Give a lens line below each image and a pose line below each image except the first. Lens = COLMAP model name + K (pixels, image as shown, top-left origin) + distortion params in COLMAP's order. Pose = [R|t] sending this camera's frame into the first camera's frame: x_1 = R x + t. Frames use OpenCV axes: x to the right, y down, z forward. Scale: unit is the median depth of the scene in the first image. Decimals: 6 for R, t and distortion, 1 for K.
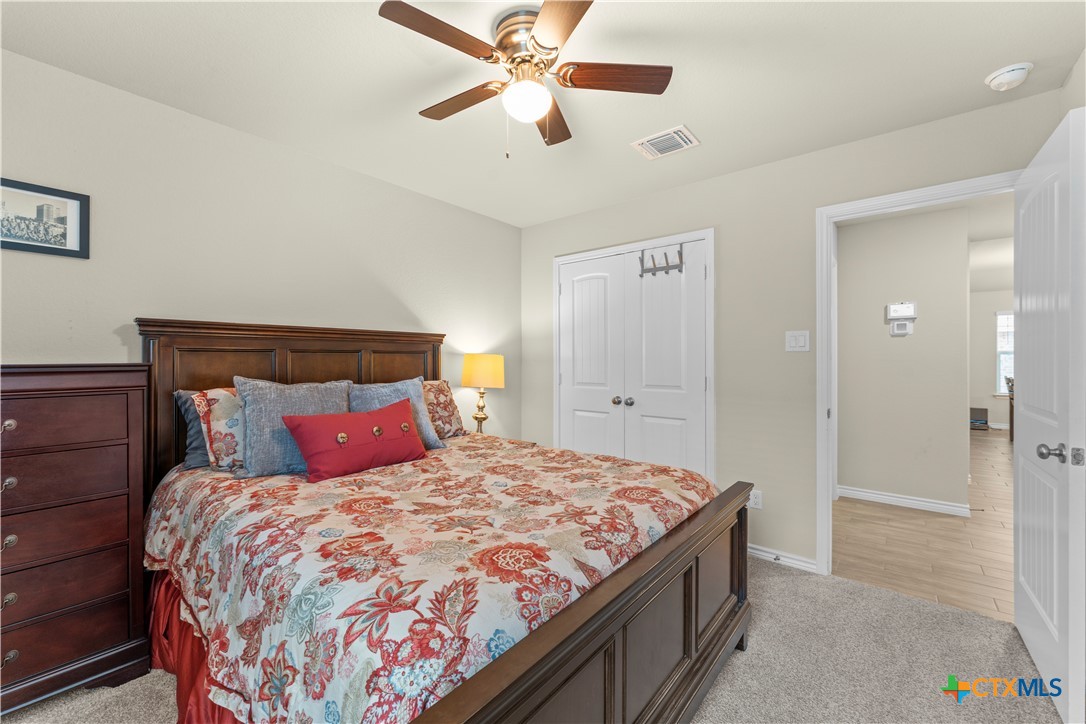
lens RADIAL K [[435.4, 0, 543.4], [0, 435.4, 366.2], [0, 0, 1]] dist [-0.001059, -0.000012]
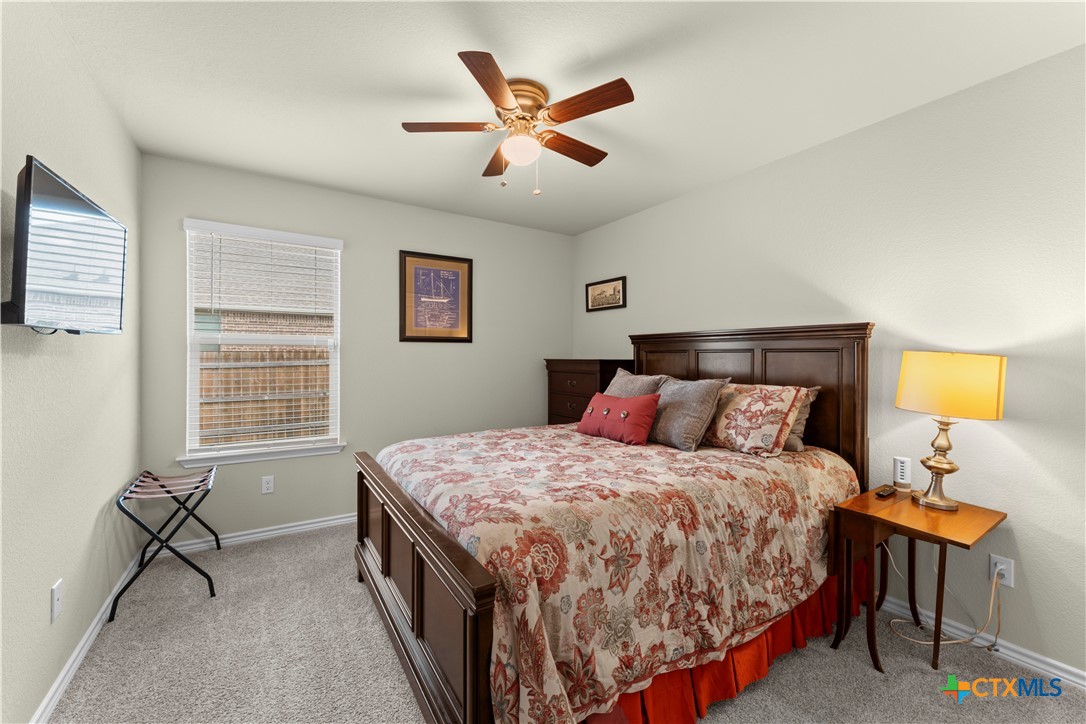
lens RADIAL K [[435.4, 0, 543.4], [0, 435.4, 366.2], [0, 0, 1]] dist [-0.001059, -0.000012]
pose [[-0.276842, -0.009992, -0.960863, 0.655707], [-0.047609, 0.998861, 0.003329, 0.017856], [0.959735, 0.046667, -0.277002, 0.854430]]
